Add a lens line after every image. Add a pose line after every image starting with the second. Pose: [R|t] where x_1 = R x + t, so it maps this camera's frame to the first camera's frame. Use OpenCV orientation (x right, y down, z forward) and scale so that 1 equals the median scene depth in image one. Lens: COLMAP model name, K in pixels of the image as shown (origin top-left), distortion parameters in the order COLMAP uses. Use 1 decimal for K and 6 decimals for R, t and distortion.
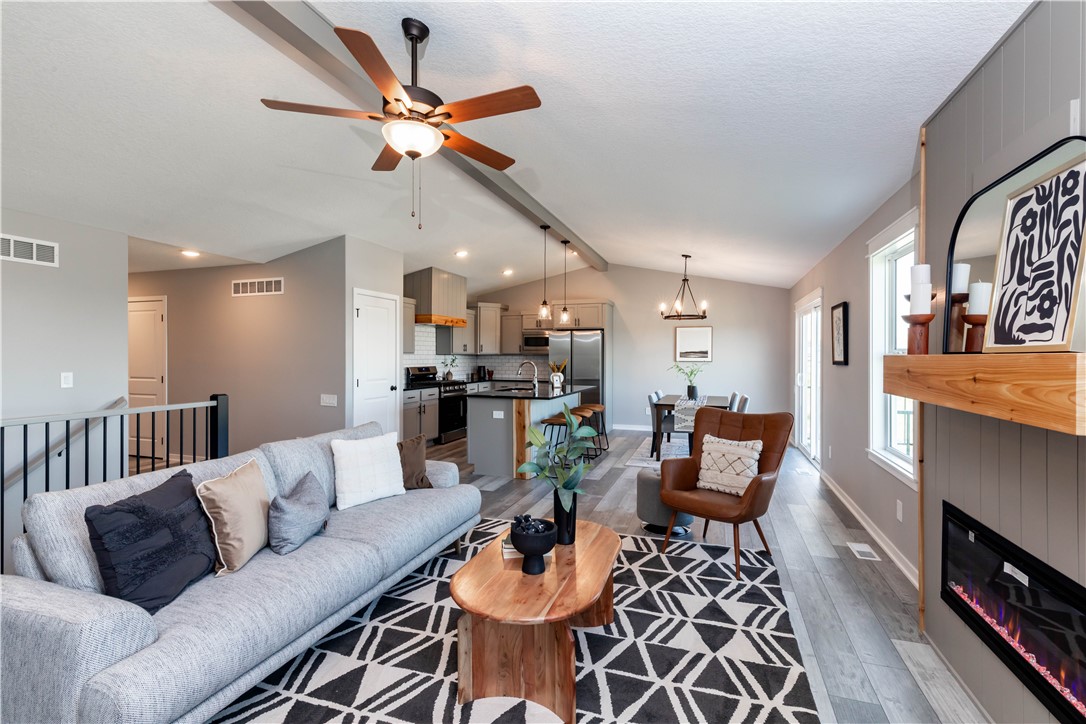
lens RADIAL K [[488.8, 0, 550.7], [0, 488.8, 358.4], [0, 0, 1]] dist [0.006565, -0.000453]
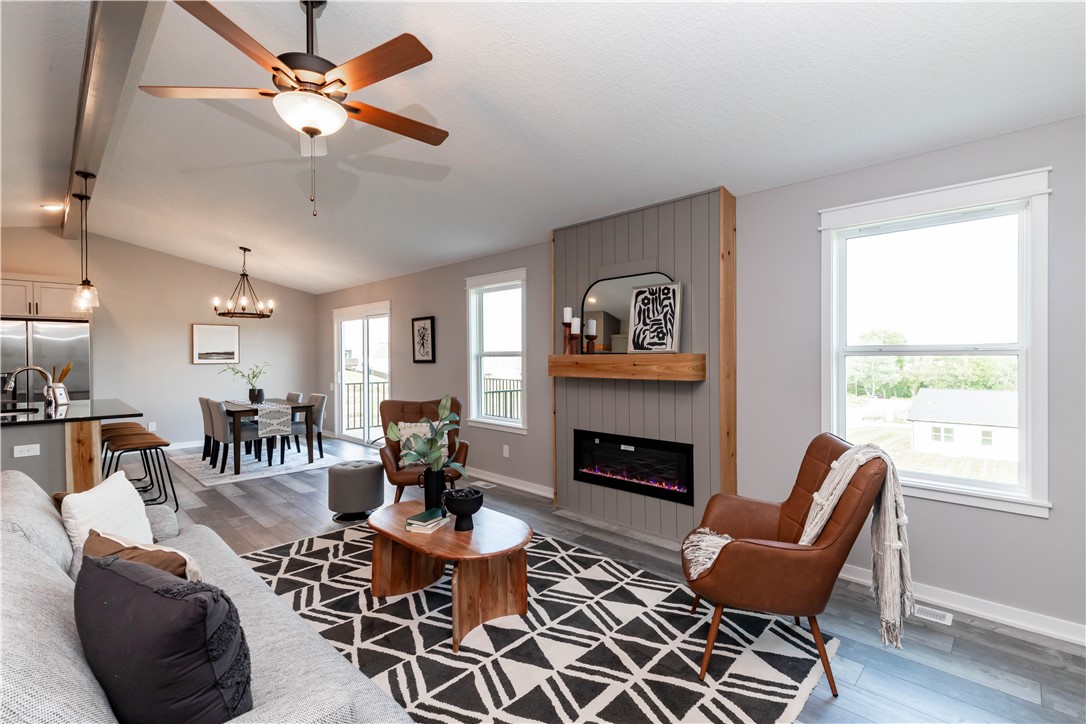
lens RADIAL K [[488.8, 0, 550.7], [0, 488.8, 358.4], [0, 0, 1]] dist [0.006565, -0.000453]
pose [[0.429032, -0.010108, 0.903233, -0.659955], [0.011761, 0.999915, 0.005604, -0.002604], [-0.903213, 0.008219, 0.429114, 0.165091]]
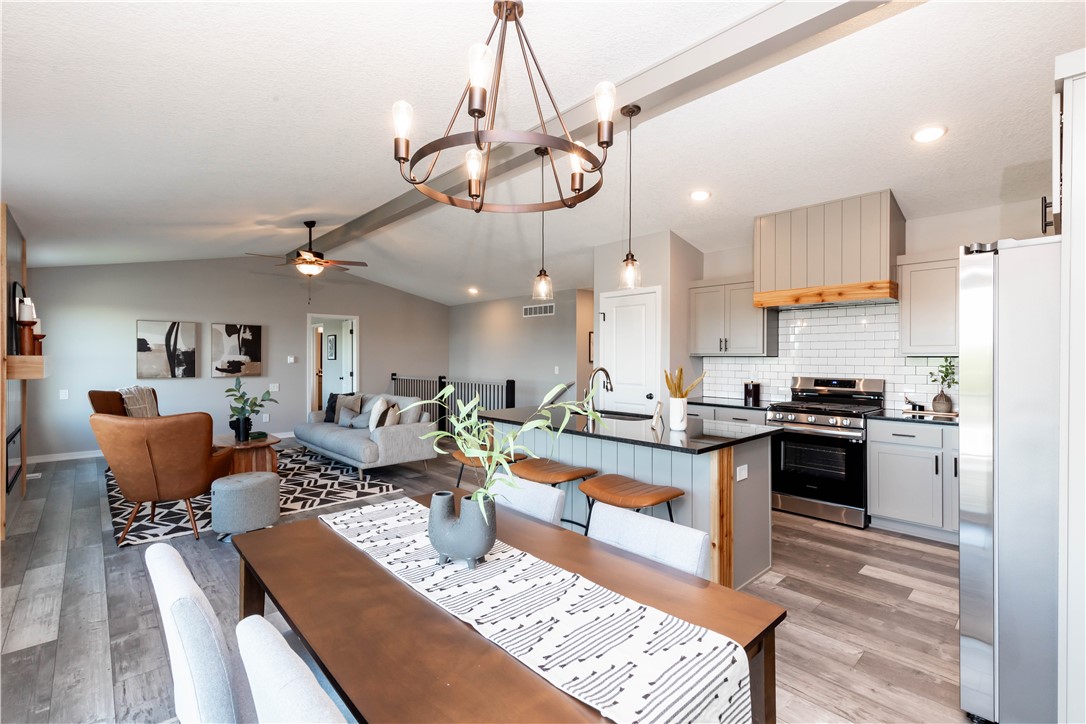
lens RADIAL K [[488.8, 0, 550.7], [0, 488.8, 358.4], [0, 0, 1]] dist [0.006565, -0.000453]
pose [[-0.468929, -0.001045, -0.883235, 0.960302], [-0.008469, 0.999959, 0.003314, -0.012859], [0.883195, 0.009034, -0.468918, 2.341566]]
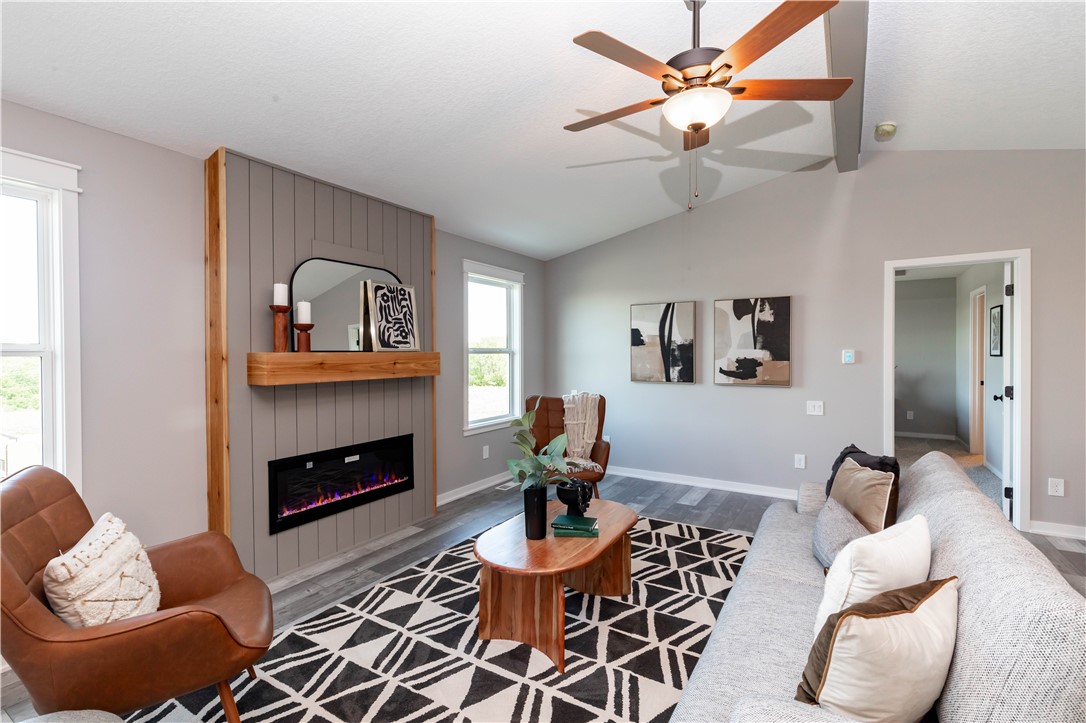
lens RADIAL K [[488.8, 0, 550.7], [0, 488.8, 357.9], [0, 0, 1]] dist [0.006565, -0.000453]
pose [[-0.975970, -0.000753, 0.217902, -0.157284], [0.002970, 0.999855, 0.016758, -0.008257], [-0.217883, 0.017003, -0.975827, 1.415690]]
